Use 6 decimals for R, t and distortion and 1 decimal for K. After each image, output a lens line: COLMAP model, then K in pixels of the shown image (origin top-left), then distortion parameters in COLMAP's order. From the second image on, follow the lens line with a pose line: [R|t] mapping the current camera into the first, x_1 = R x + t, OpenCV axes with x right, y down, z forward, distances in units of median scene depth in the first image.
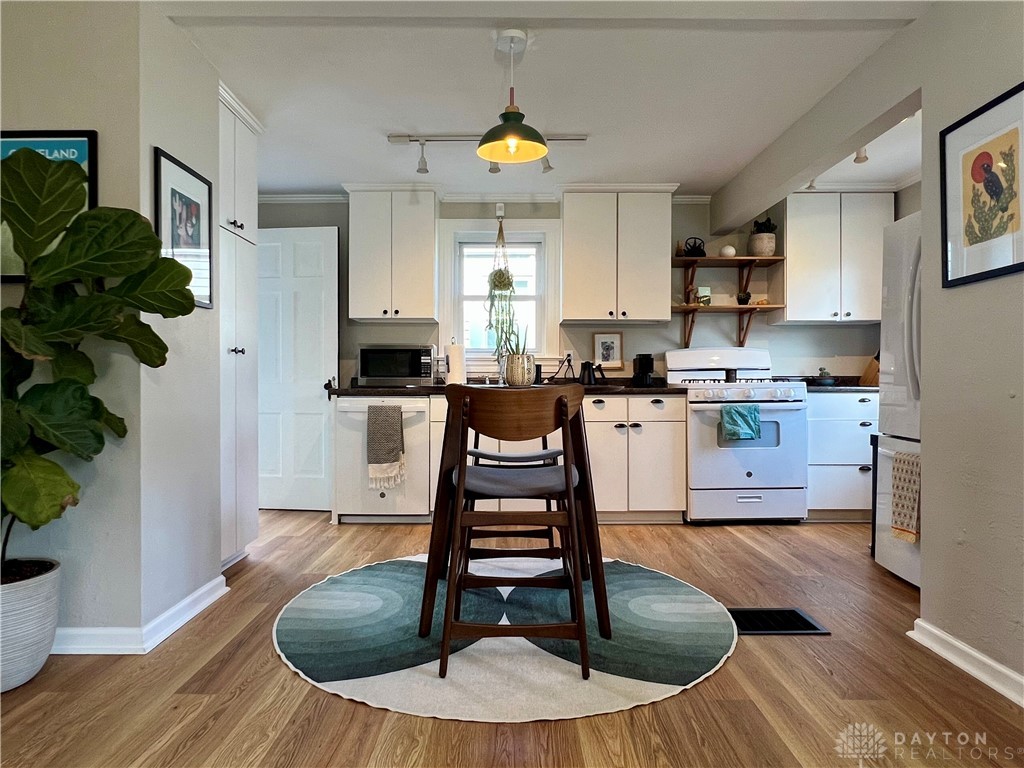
lens RADIAL K [[647.2, 0, 502.9], [0, 647.2, 384.1], [0, 0, 1]] dist [-0.005878, 0.005235]
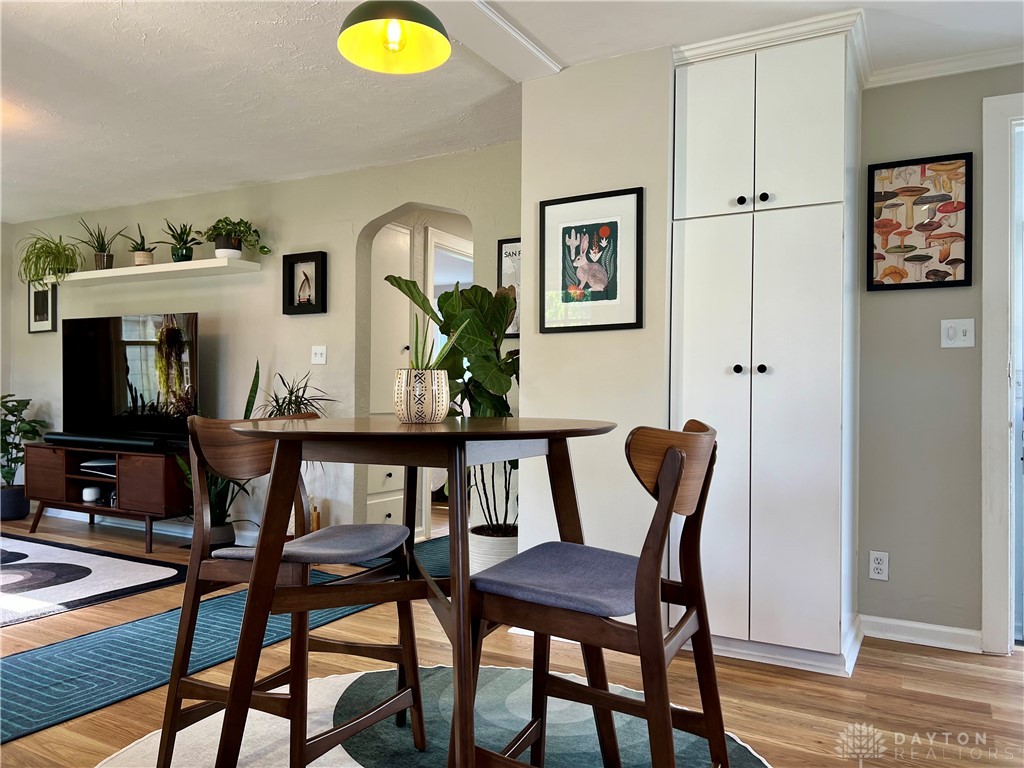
lens RADIAL K [[769.3, 0, 512.4], [0, 769.3, 388.0], [0, 0, 1]] dist [0.056432, -0.045820]
pose [[-0.479174, -0.013796, -0.877611, 0.524496], [-0.013081, 0.999878, -0.008576, -0.019185], [0.877622, 0.007370, -0.479296, 1.238805]]
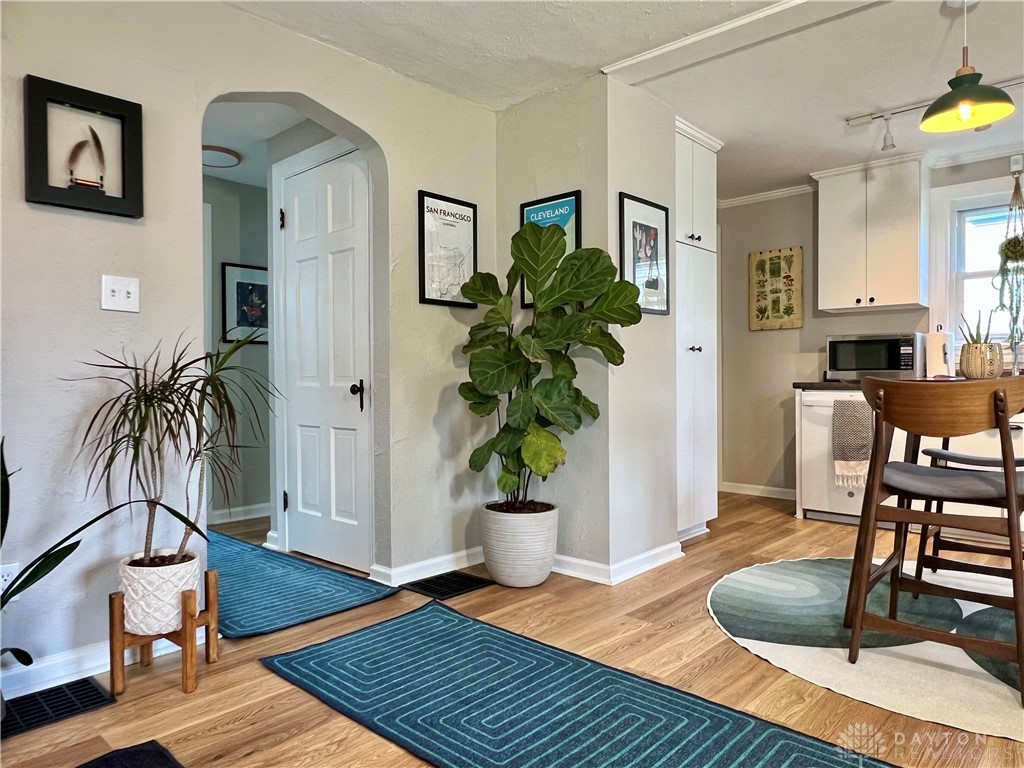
lens RADIAL K [[676.4, 0, 498.5], [0, 676.4, 385.4], [0, 0, 1]] dist [-0.010412, 0.002932]
pose [[0.734727, 0.003440, -0.678354, 0.146295], [0.003963, 0.999948, 0.009362, 0.000156], [0.678352, -0.009567, 0.734675, -0.109936]]
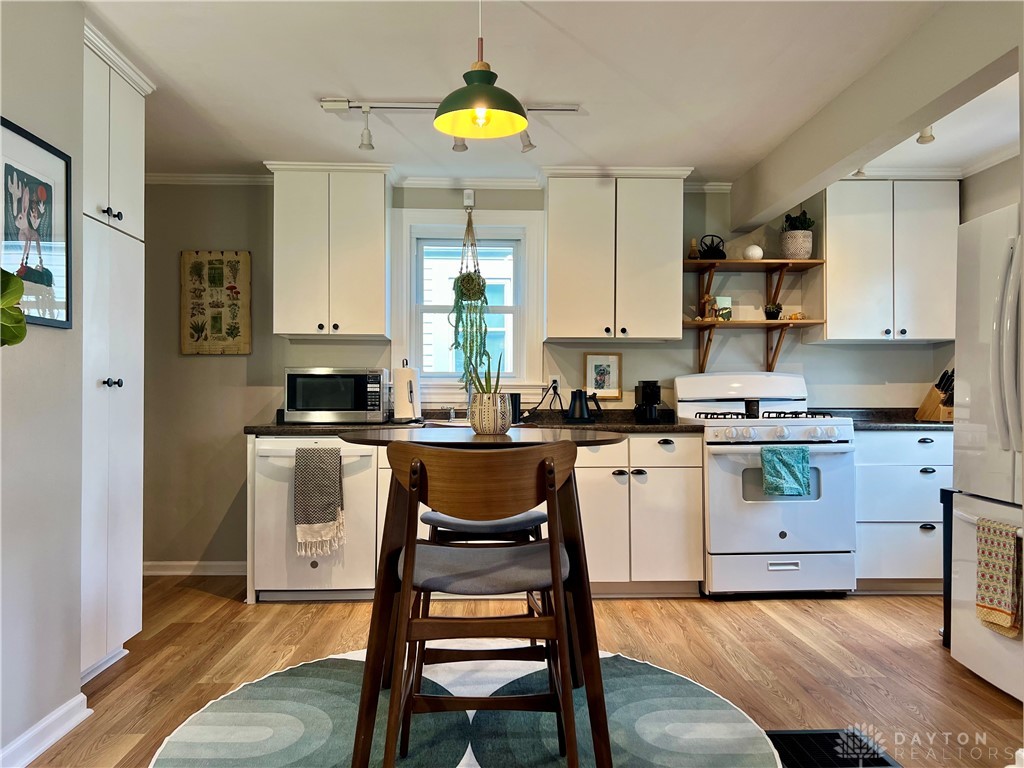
lens RADIAL K [[769.3, 0, 510.2], [0, 769.3, 389.1], [0, 0, 1]] dist [0.056432, -0.045820]
pose [[0.998993, 0.001532, 0.044839, 0.007244], [-0.000787, 0.999862, -0.016617, -0.030845], [-0.044858, 0.016565, 0.998856, 0.088810]]
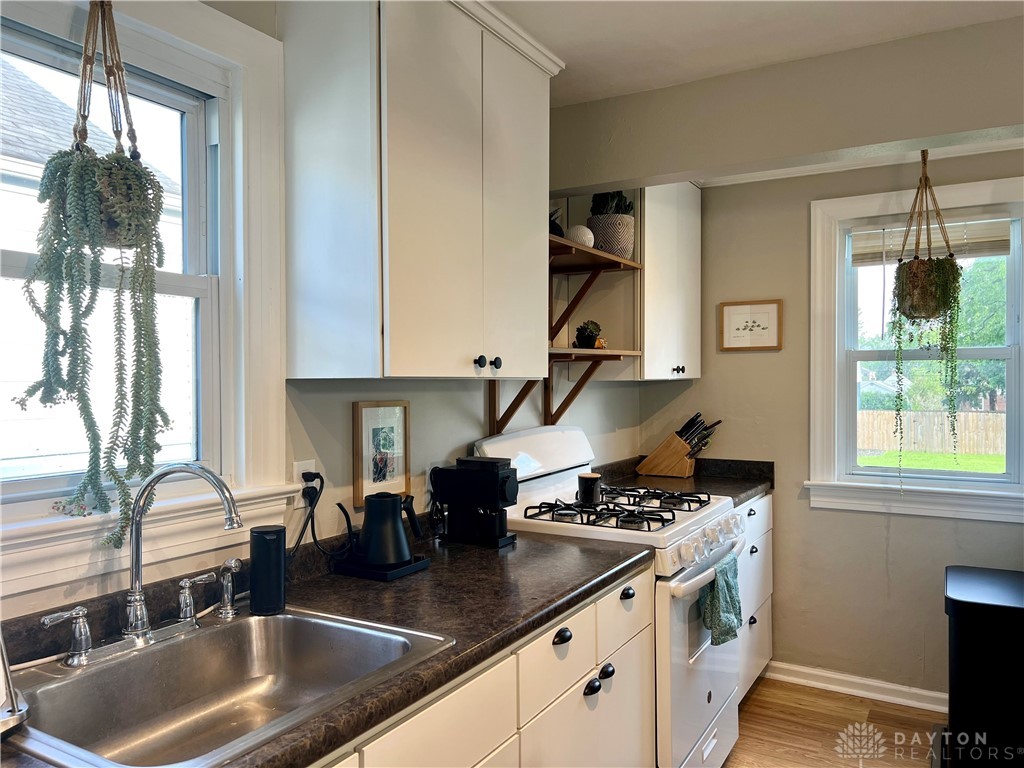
lens RADIAL K [[769.3, 0, 518.1], [0, 769.3, 388.0], [0, 0, 1]] dist [0.056432, -0.045820]
pose [[0.490113, -0.012494, 0.871569, -0.290055], [0.006217, 0.999922, 0.010839, -0.146266], [-0.871637, 0.000106, 0.490153, 1.139519]]
